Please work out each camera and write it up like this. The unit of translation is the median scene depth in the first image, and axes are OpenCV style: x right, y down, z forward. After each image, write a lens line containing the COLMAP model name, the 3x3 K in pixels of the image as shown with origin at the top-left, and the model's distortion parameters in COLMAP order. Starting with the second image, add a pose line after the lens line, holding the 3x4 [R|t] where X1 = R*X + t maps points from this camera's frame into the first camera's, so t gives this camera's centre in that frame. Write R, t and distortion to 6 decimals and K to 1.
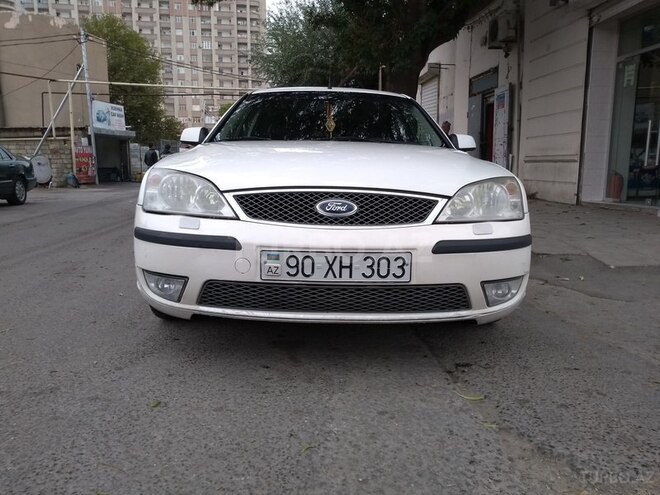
lens RADIAL K [[519.7, 0, 330.0], [0, 519.7, 247.5], [0, 0, 1]] dist [0.009766, -0.006355]
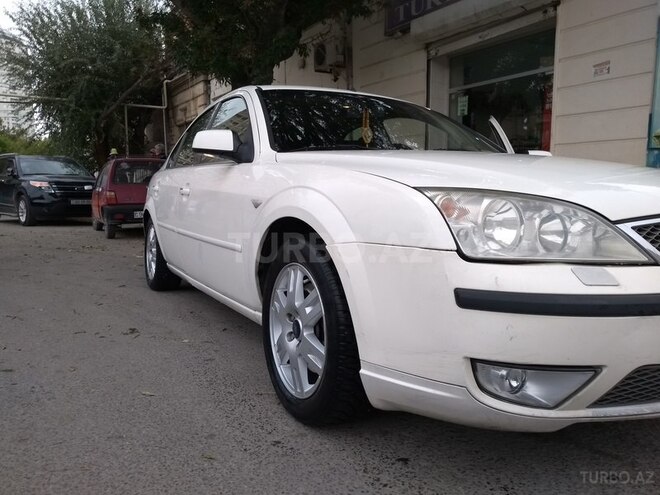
lens RADIAL K [[519.7, 0, 330.0], [0, 519.7, 247.5], [0, 0, 1]] dist [0.009766, -0.006355]
pose [[0.891628, -0.055505, 0.449353, -0.147497], [0.073902, 0.996989, -0.023489, -0.015991], [-0.446696, 0.054151, 0.893046, 0.108363]]
